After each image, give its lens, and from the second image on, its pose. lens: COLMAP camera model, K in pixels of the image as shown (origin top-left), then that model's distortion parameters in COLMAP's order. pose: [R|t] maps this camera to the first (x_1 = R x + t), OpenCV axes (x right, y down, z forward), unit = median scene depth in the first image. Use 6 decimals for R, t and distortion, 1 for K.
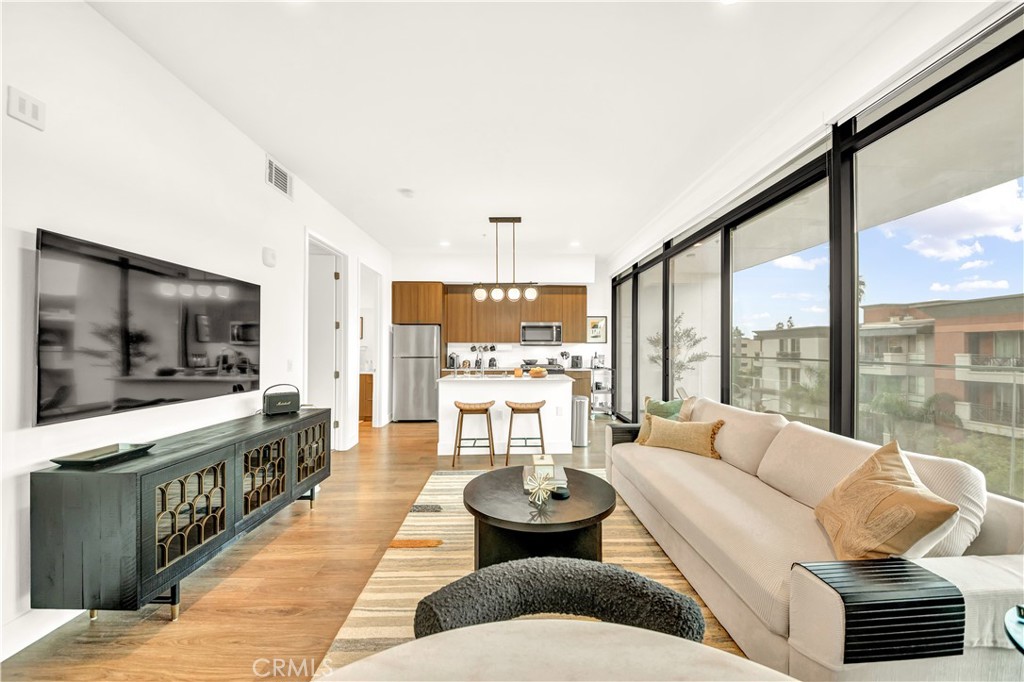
lens RADIAL K [[381.3, 0, 517.4], [0, 381.3, 351.3], [0, 0, 1]] dist [-0.001237, -0.000100]
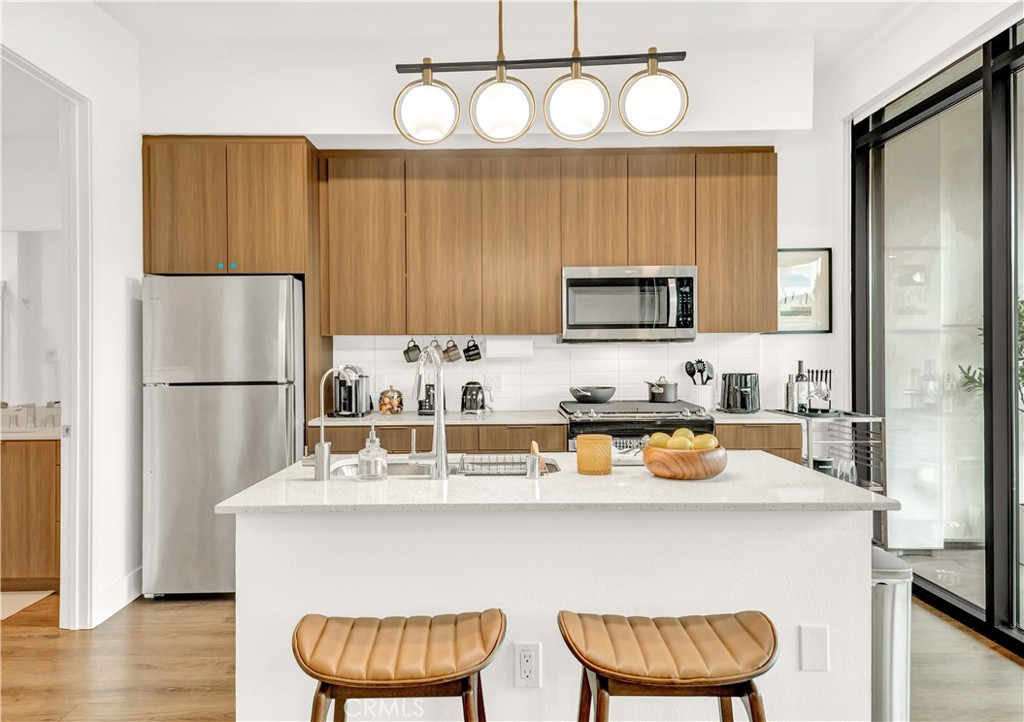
lens RADIAL K [[722.3, 0, 486.2], [0, 722.3, 354.4], [0, 0, 1]] dist [0.074602, 0.000643]
pose [[0.999556, -0.007177, -0.028931, -0.036029], [0.007069, 0.999968, -0.003858, -0.003043], [0.028958, 0.003652, 0.999574, 0.396263]]
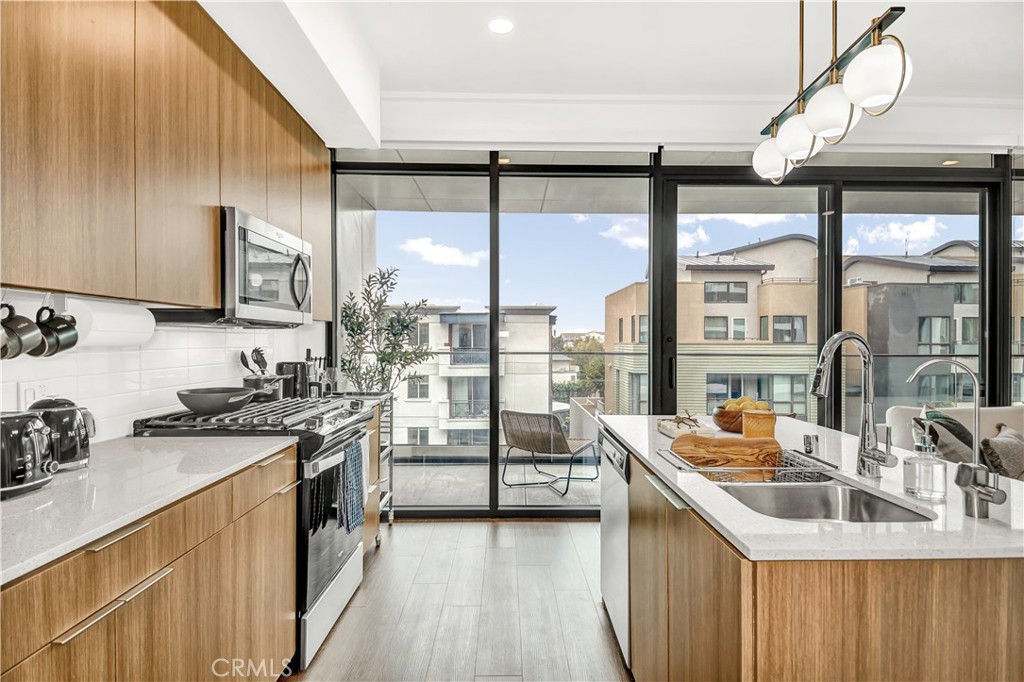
lens RADIAL K [[547.5, 0, 512.0], [0, 547.5, 341.0], [0, 0, 1]] dist [-0.000484, -0.000498]
pose [[0.005771, 0.000878, 0.999983, -0.275912], [-0.005722, 0.999983, -0.000845, -0.005899], [-0.999967, -0.005717, 0.005776, 0.830730]]
